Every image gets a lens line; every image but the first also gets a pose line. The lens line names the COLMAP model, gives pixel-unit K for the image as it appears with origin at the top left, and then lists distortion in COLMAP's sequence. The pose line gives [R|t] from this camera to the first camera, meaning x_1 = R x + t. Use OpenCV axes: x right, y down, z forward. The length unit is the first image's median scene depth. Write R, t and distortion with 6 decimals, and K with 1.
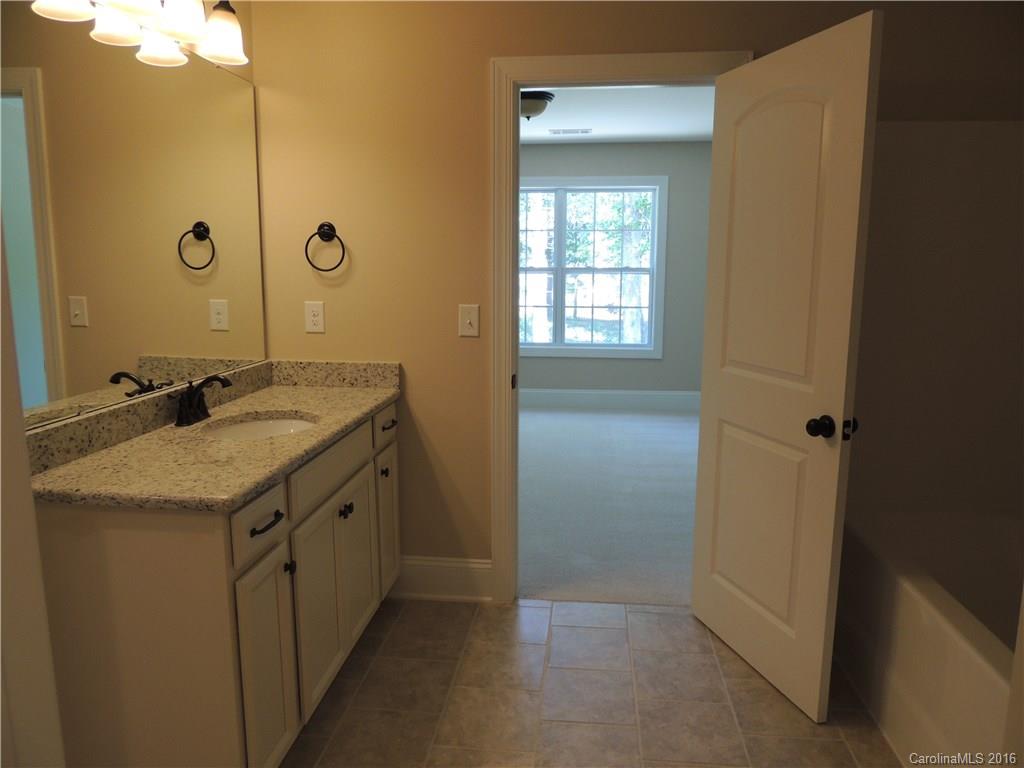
lens RADIAL K [[714.8, 0, 511.3], [0, 714.8, 387.7], [0, 0, 1]] dist [-0.036598, 0.001917]
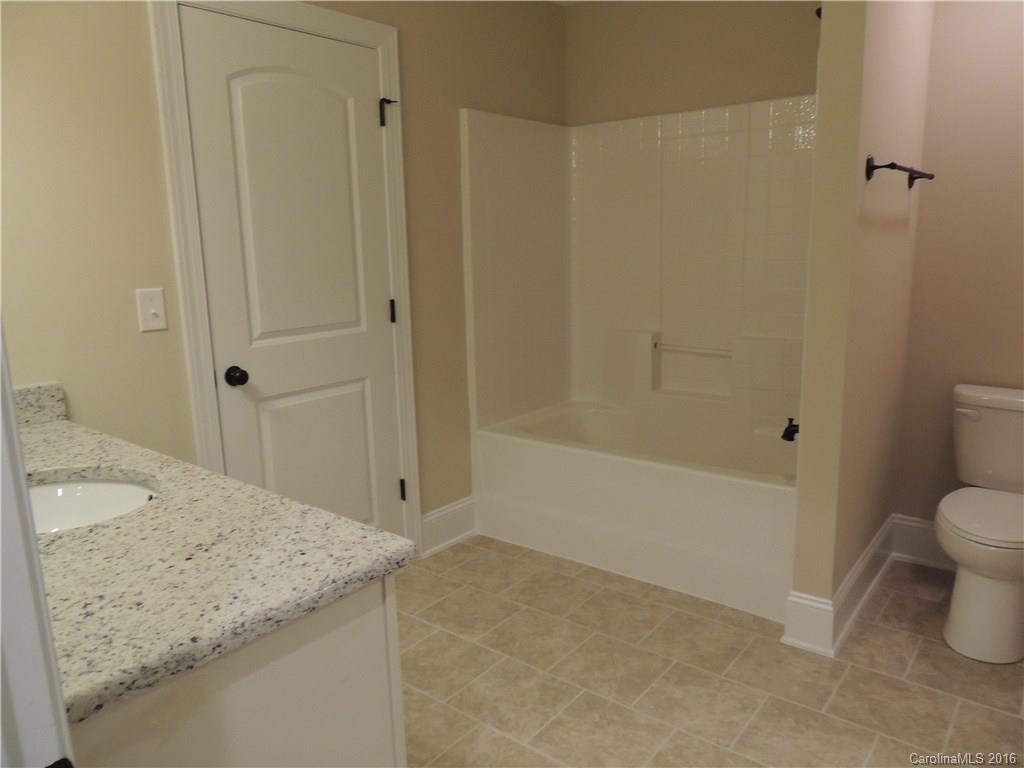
lens RADIAL K [[724.4, 0, 509.9], [0, 724.4, 383.2], [0, 0, 1]] dist [-0.038003, 0.004446]
pose [[0.531456, -0.178548, 0.828055, -0.799851], [0.166909, 0.980442, 0.104282, -0.053388], [-0.830479, 0.082788, 0.550863, 0.434884]]
